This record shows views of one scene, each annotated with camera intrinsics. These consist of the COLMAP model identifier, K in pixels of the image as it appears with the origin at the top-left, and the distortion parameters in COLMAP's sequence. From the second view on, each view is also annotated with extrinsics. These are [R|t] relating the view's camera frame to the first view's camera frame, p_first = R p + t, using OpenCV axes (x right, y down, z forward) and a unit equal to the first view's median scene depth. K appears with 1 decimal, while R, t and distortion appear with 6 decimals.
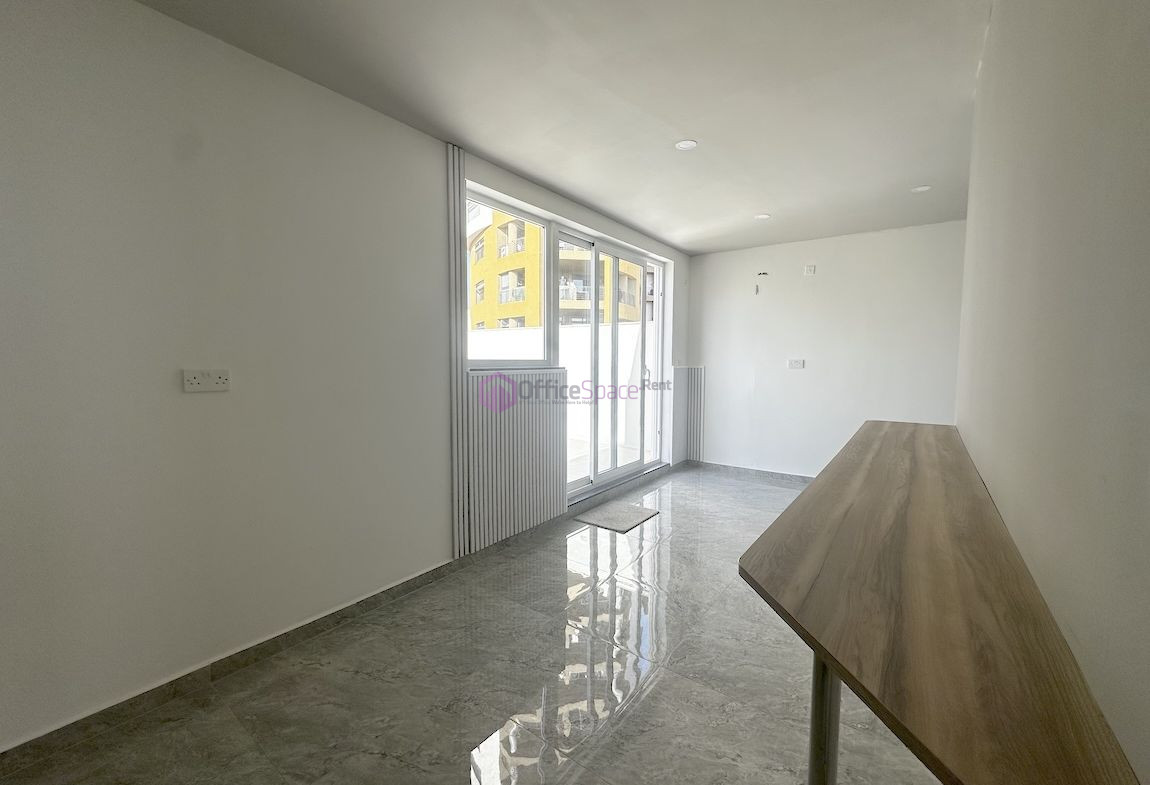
lens RADIAL K [[457.8, 0, 575.0], [0, 457.8, 392.5], [0, 0, 1]] dist [-0.002664, -0.000038]
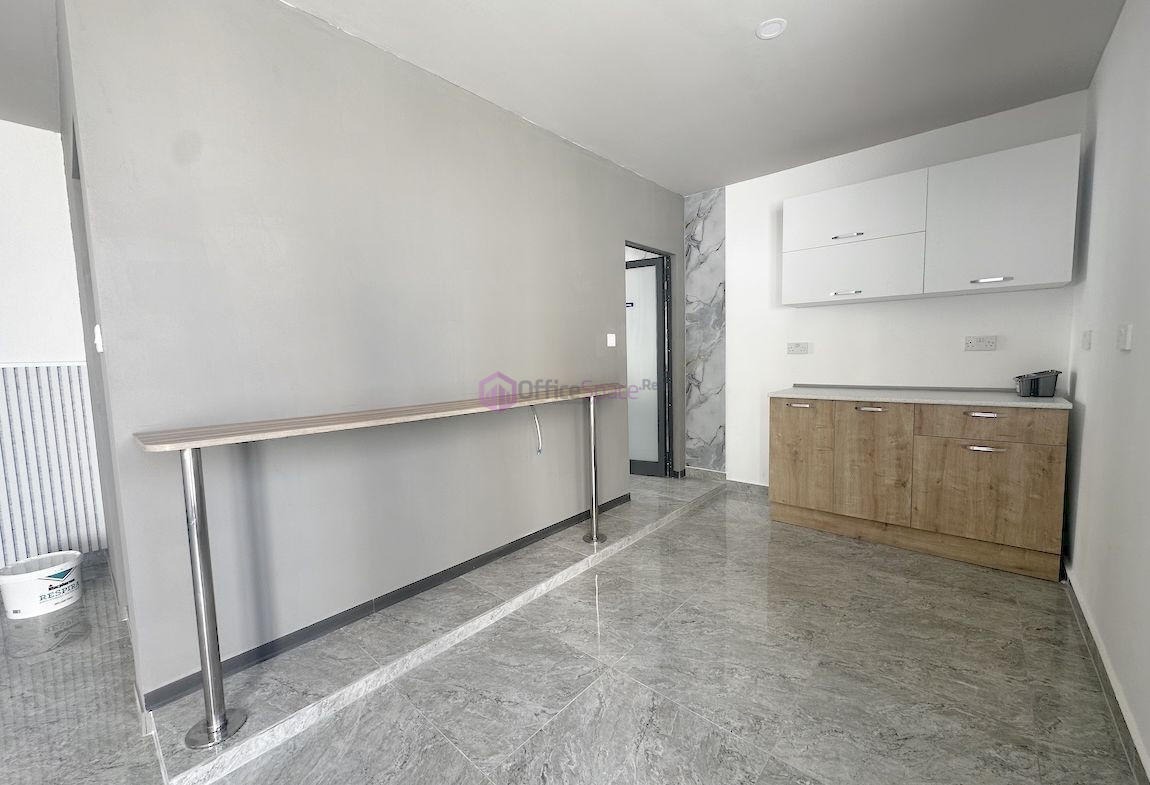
lens RADIAL K [[457.8, 0, 575.0], [0, 457.8, 392.5], [0, 0, 1]] dist [-0.002664, -0.000038]
pose [[-0.996509, 0.013708, 0.082352, 0.161367], [0.026357, 0.987636, 0.154530, -0.071698], [-0.079215, 0.156161, -0.984550, 1.660363]]
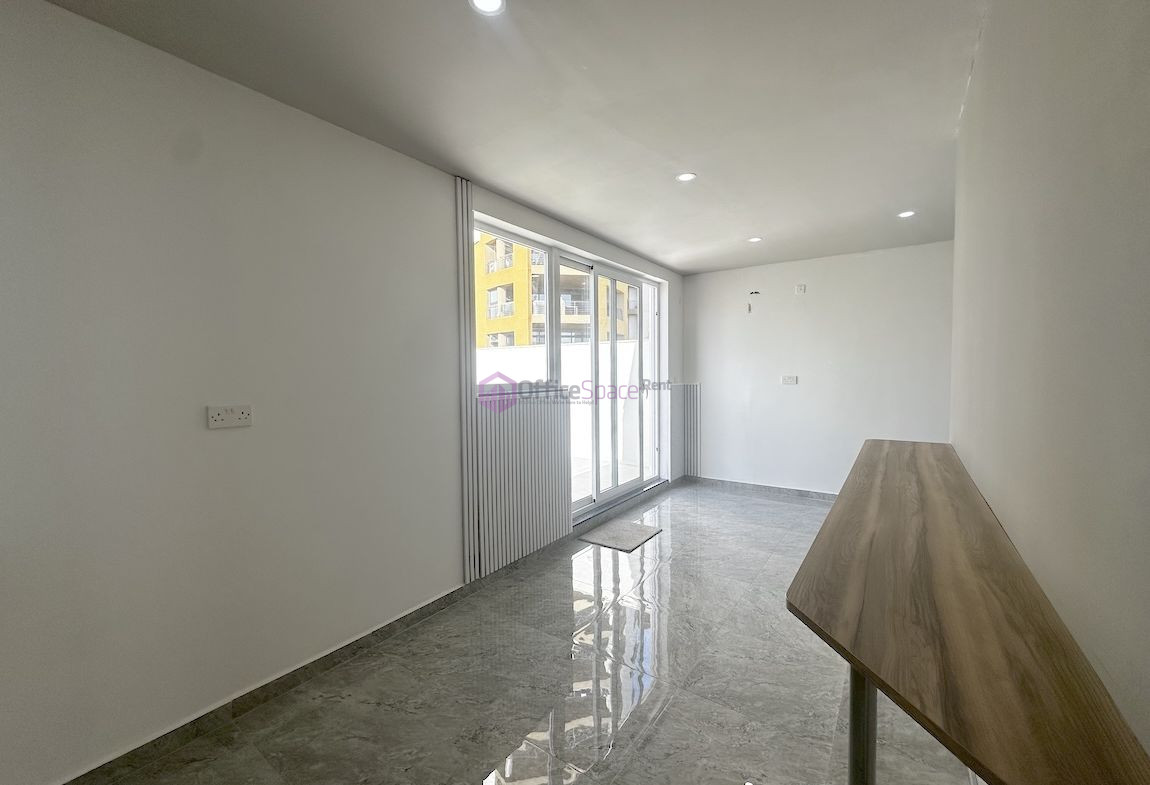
lens RADIAL K [[457.8, 0, 575.0], [0, 457.8, 392.5], [0, 0, 1]] dist [-0.002664, -0.000038]
pose [[0.999529, -0.015988, 0.026179, -0.055897], [0.016713, 0.999476, -0.027723, -0.031854], [-0.025722, 0.028148, 0.999273, -0.028351]]
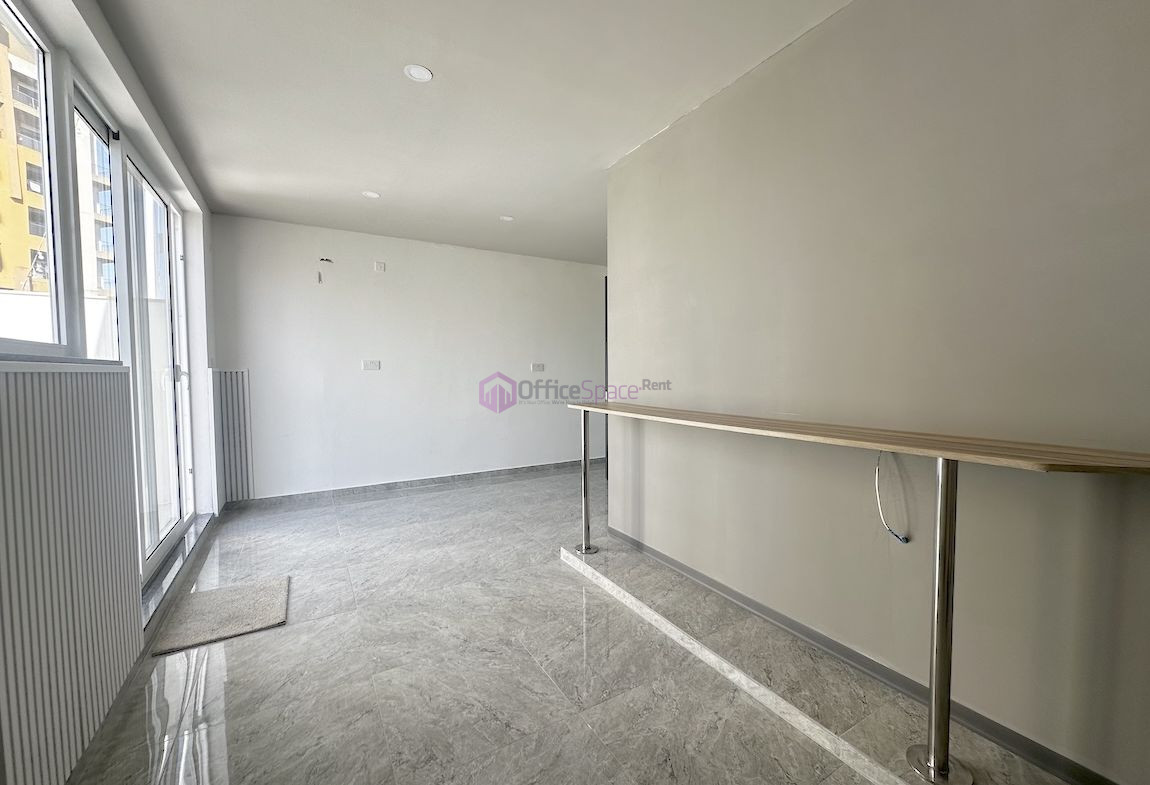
lens RADIAL K [[457.8, 0, 575.0], [0, 457.8, 392.5], [0, 0, 1]] dist [-0.002664, -0.000038]
pose [[0.381608, -0.048846, 0.923033, -0.499402], [0.073682, 0.997032, 0.022300, 0.006145], [-0.921383, 0.059501, 0.384075, 0.603075]]
